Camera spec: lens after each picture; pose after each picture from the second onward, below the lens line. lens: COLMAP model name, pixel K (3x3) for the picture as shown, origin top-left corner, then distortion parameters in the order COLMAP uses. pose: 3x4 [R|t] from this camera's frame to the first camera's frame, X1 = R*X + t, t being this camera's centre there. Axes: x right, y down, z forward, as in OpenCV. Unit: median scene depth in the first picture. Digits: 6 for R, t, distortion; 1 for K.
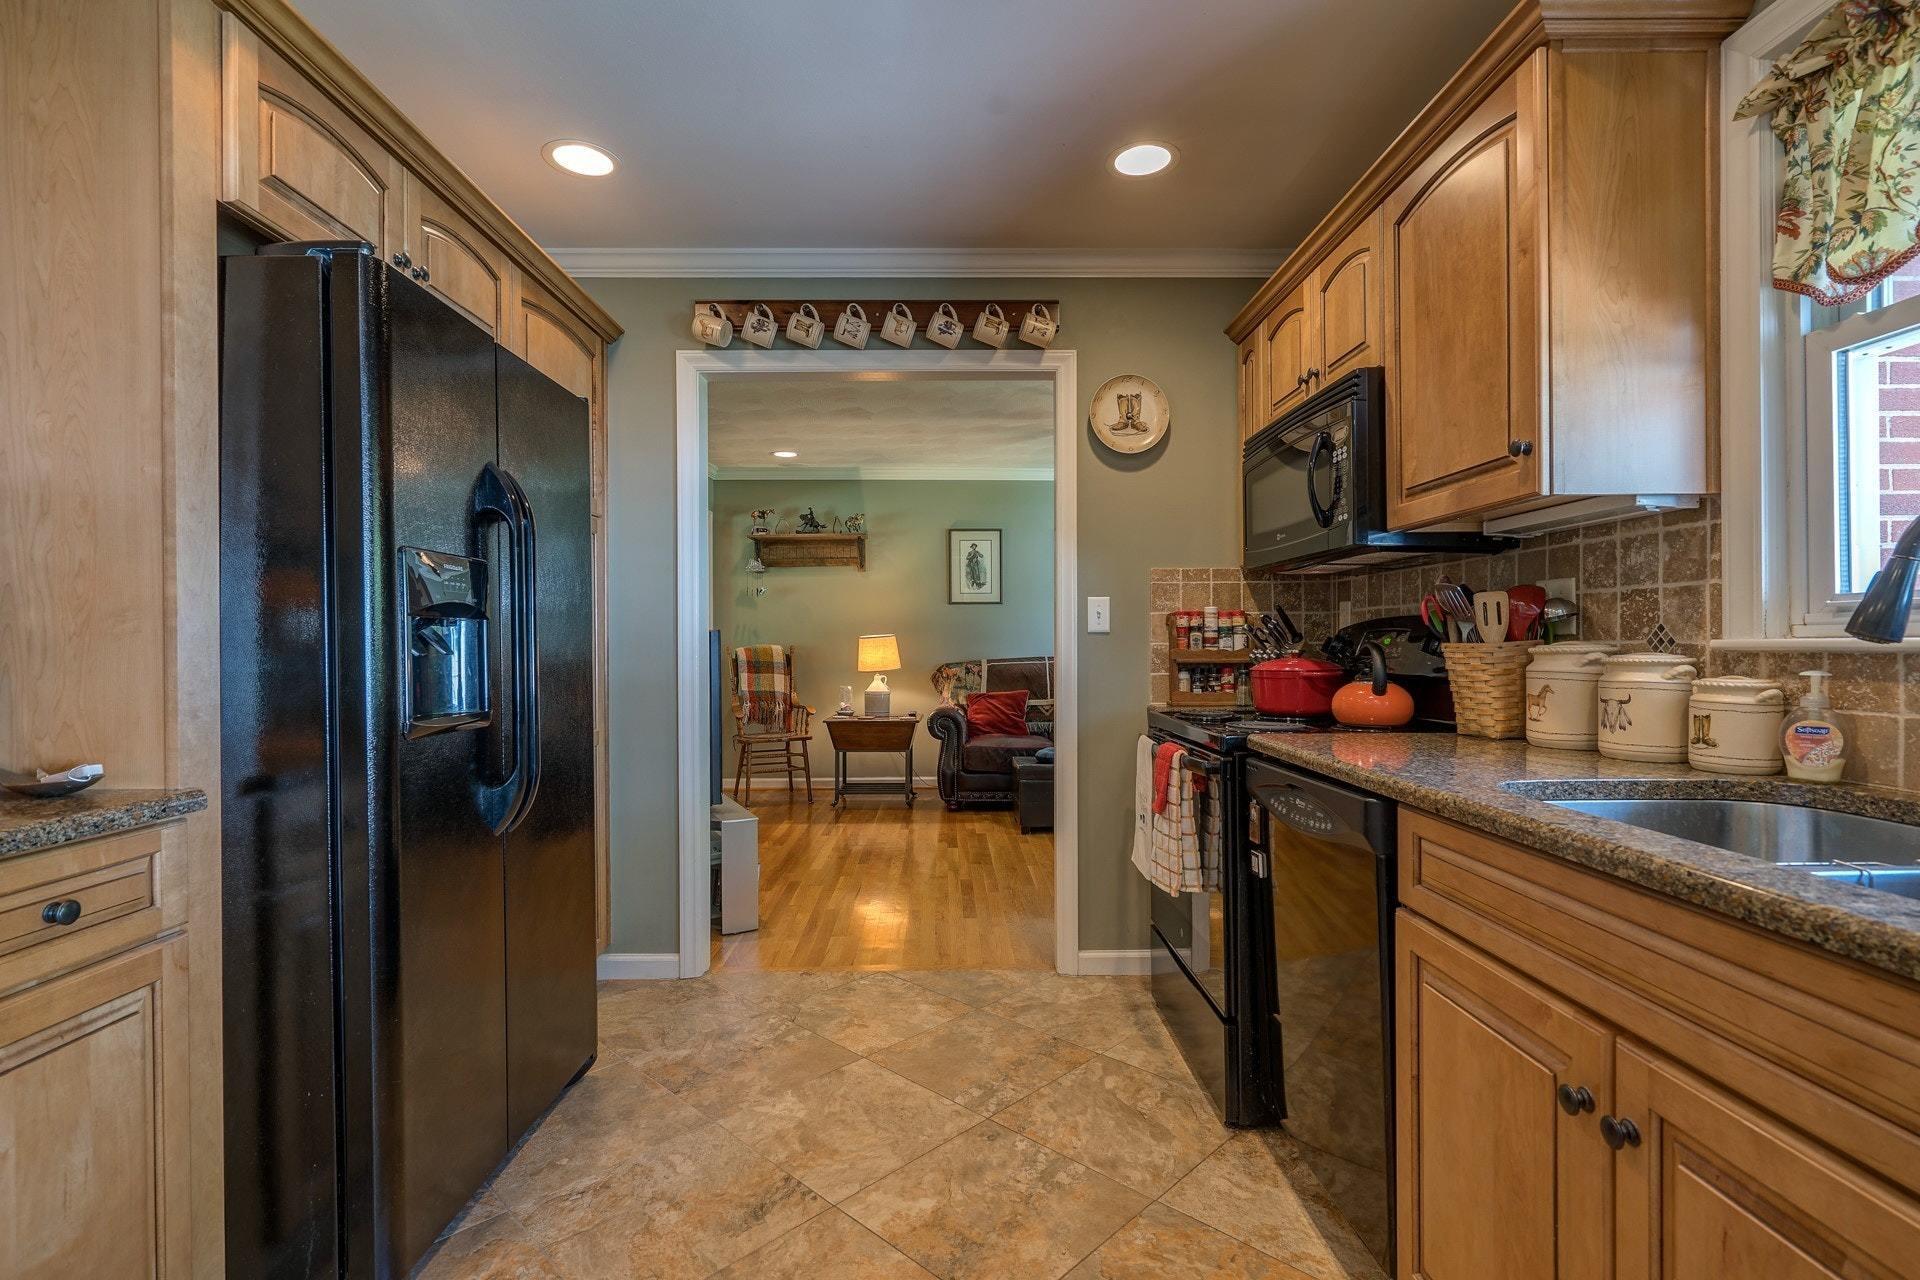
lens RADIAL K [[881.6, 0, 968.1], [0, 881.6, 650.9], [0, 0, 1]] dist [-0.002327, 0.000502]
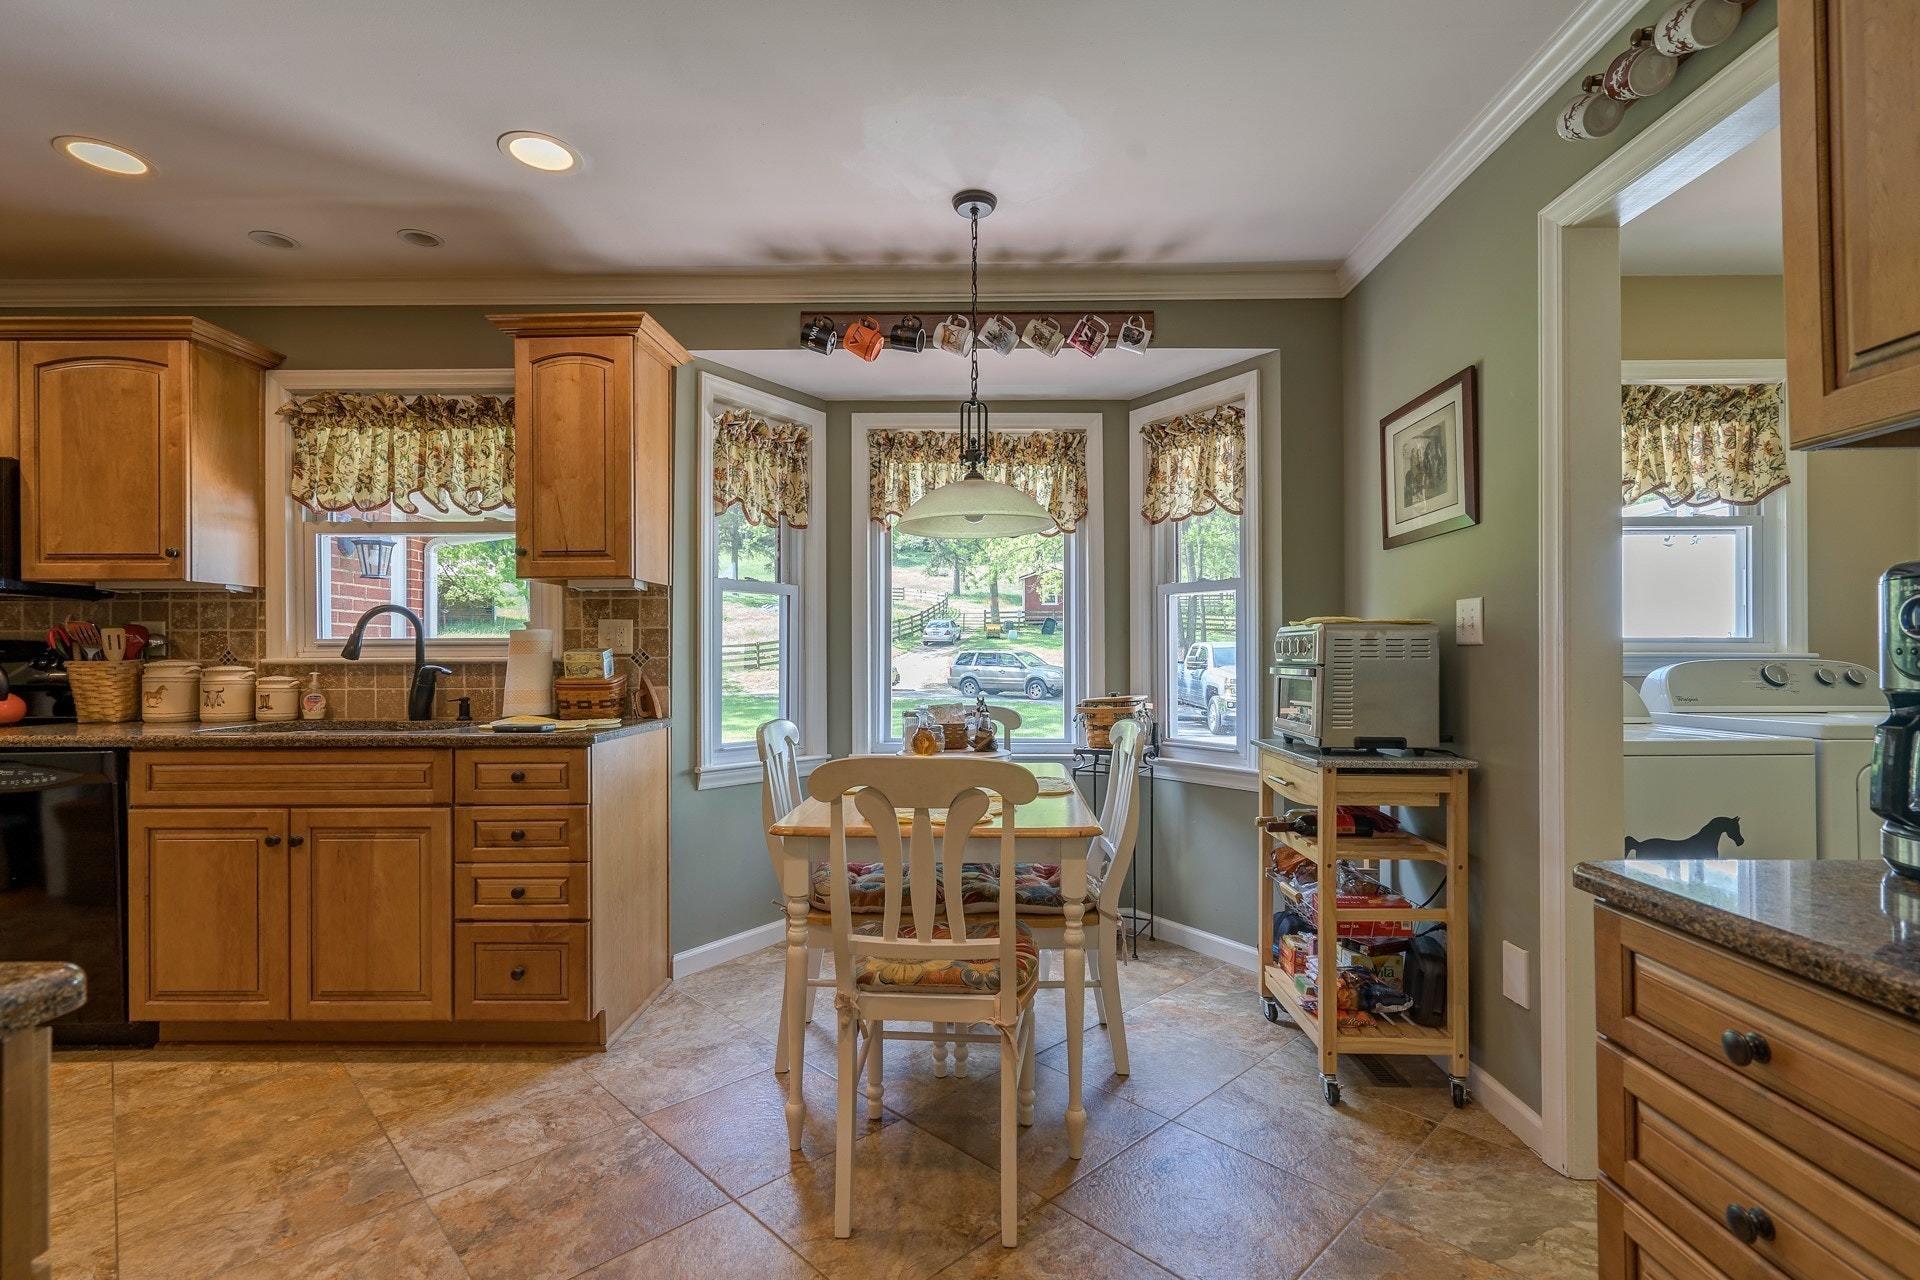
lens RADIAL K [[881.6, 0, 955.6], [0, 881.6, 646.6], [0, 0, 1]] dist [-0.002327, 0.000502]
pose [[0.032320, 0.015284, 0.999361, -0.754312], [0.012876, 0.999794, -0.015707, 0.007624], [-0.999395, 0.013375, 0.032117, -0.444117]]
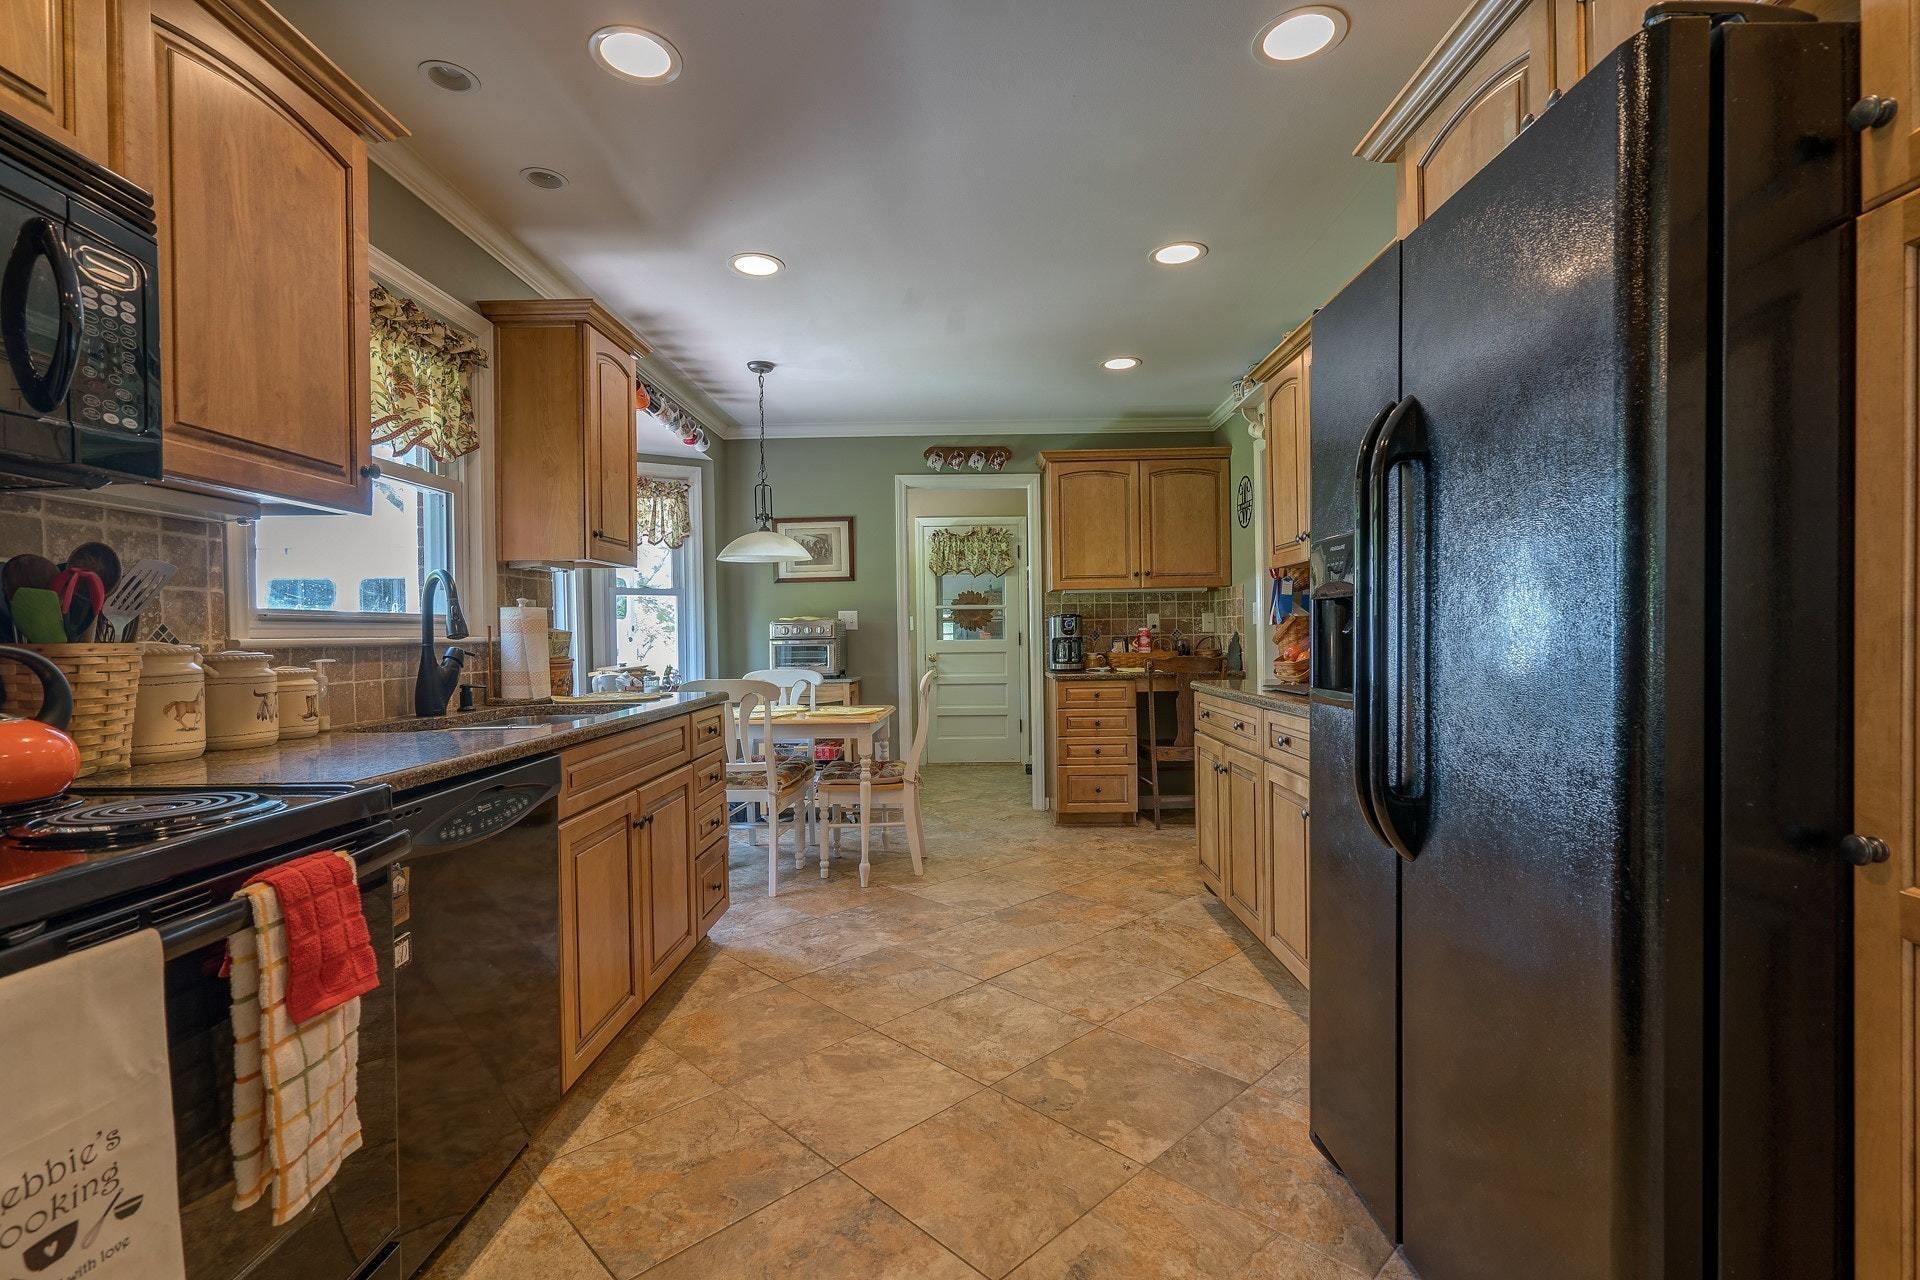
lens RADIAL K [[881.6, 0, 963.9], [0, 881.6, 638.0], [0, 0, 1]] dist [-0.002327, 0.000502]
pose [[-0.999406, 0.019198, 0.028615, -0.122634], [0.019605, 0.999709, 0.014033, -0.008104], [-0.028338, 0.014586, -0.999492, 1.438495]]
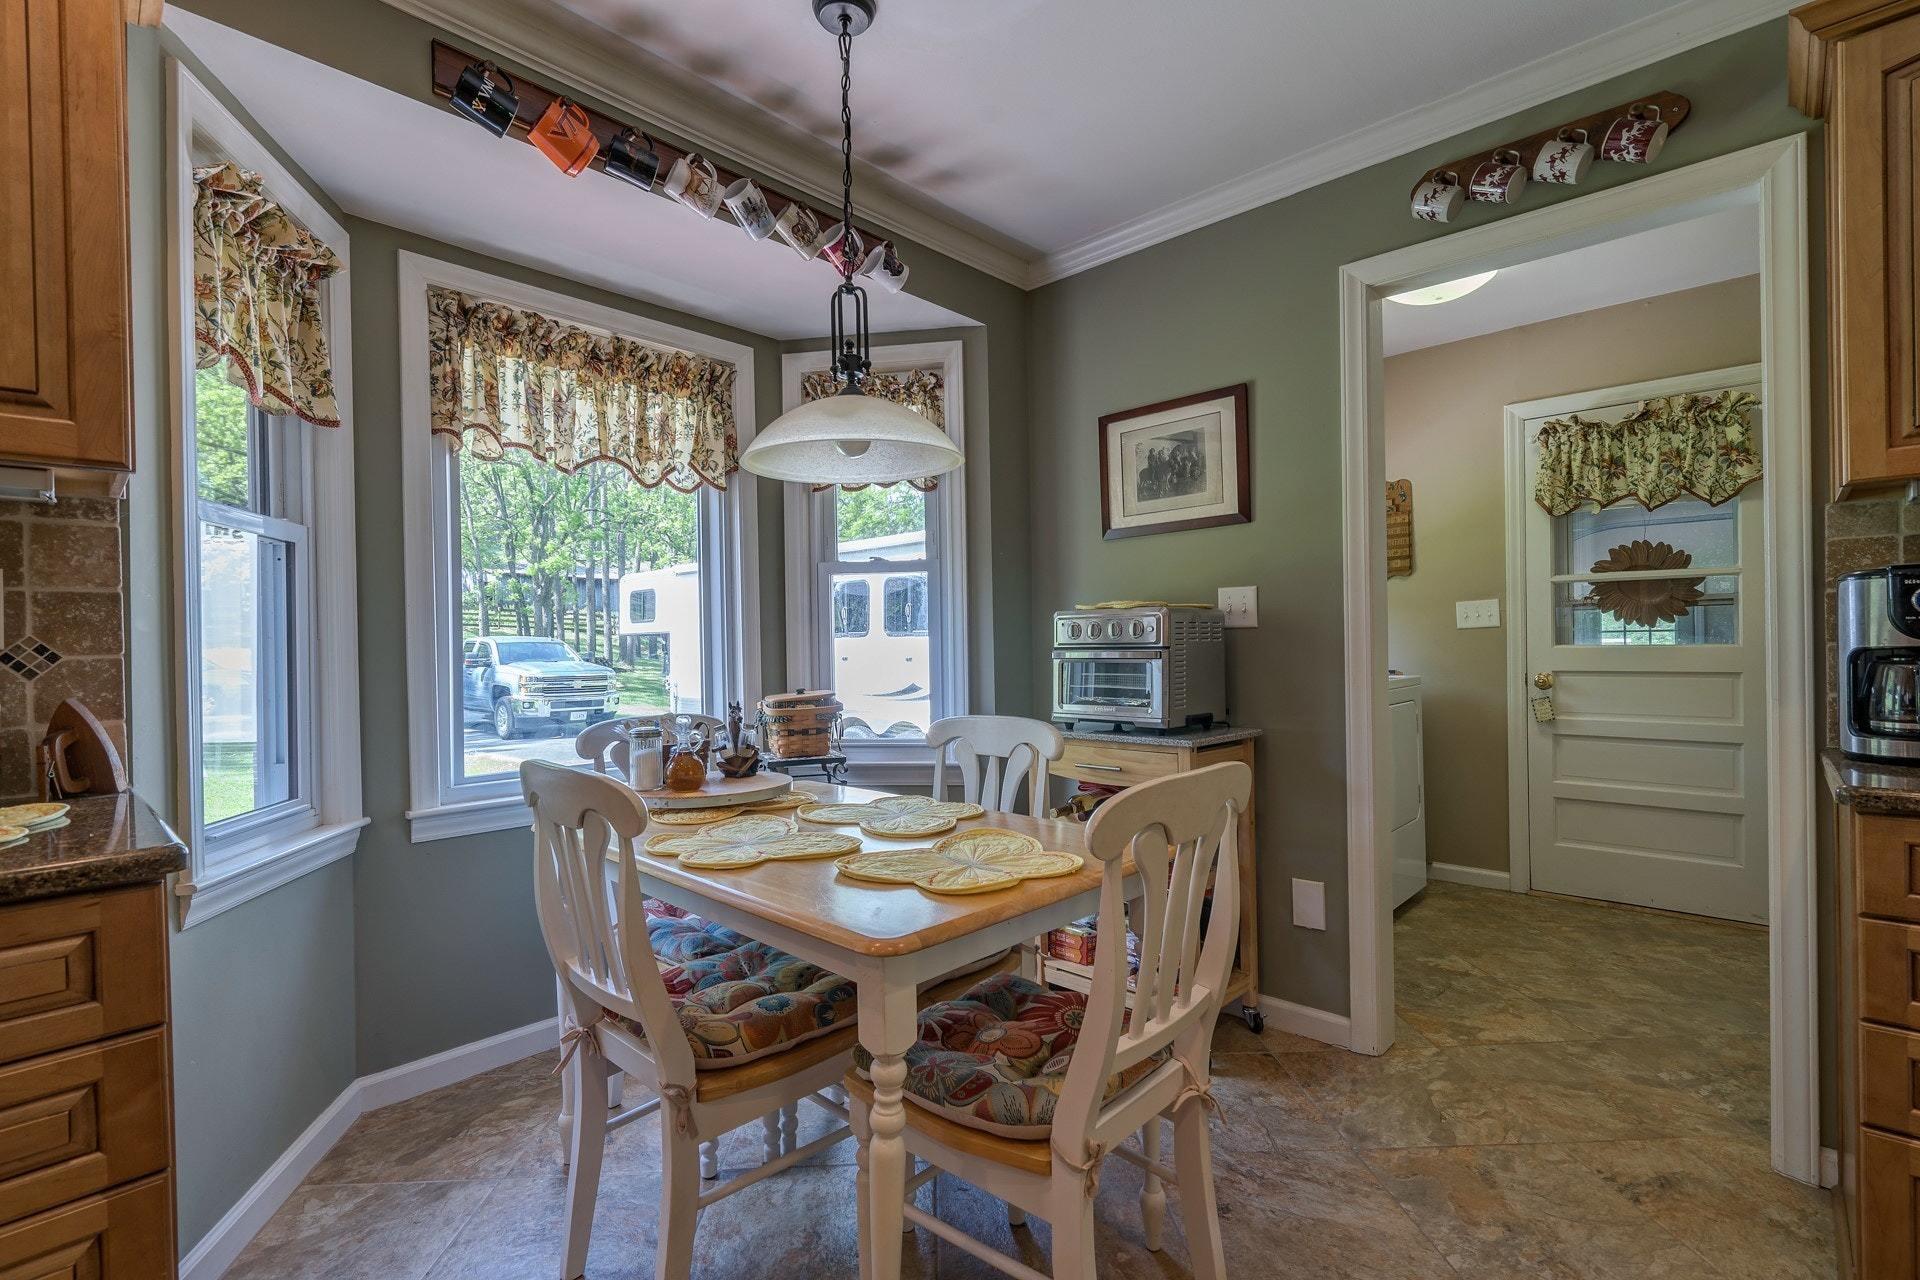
lens RADIAL K [[881.6, 0, 960.6], [0, 881.6, 645.6], [0, 0, 1]] dist [-0.002327, 0.000502]
pose [[-0.720267, 0.015862, 0.693515, -0.267265], [0.028666, 0.999565, 0.006910, 0.002142], [-0.693104, 0.024858, -0.720409, 0.078004]]
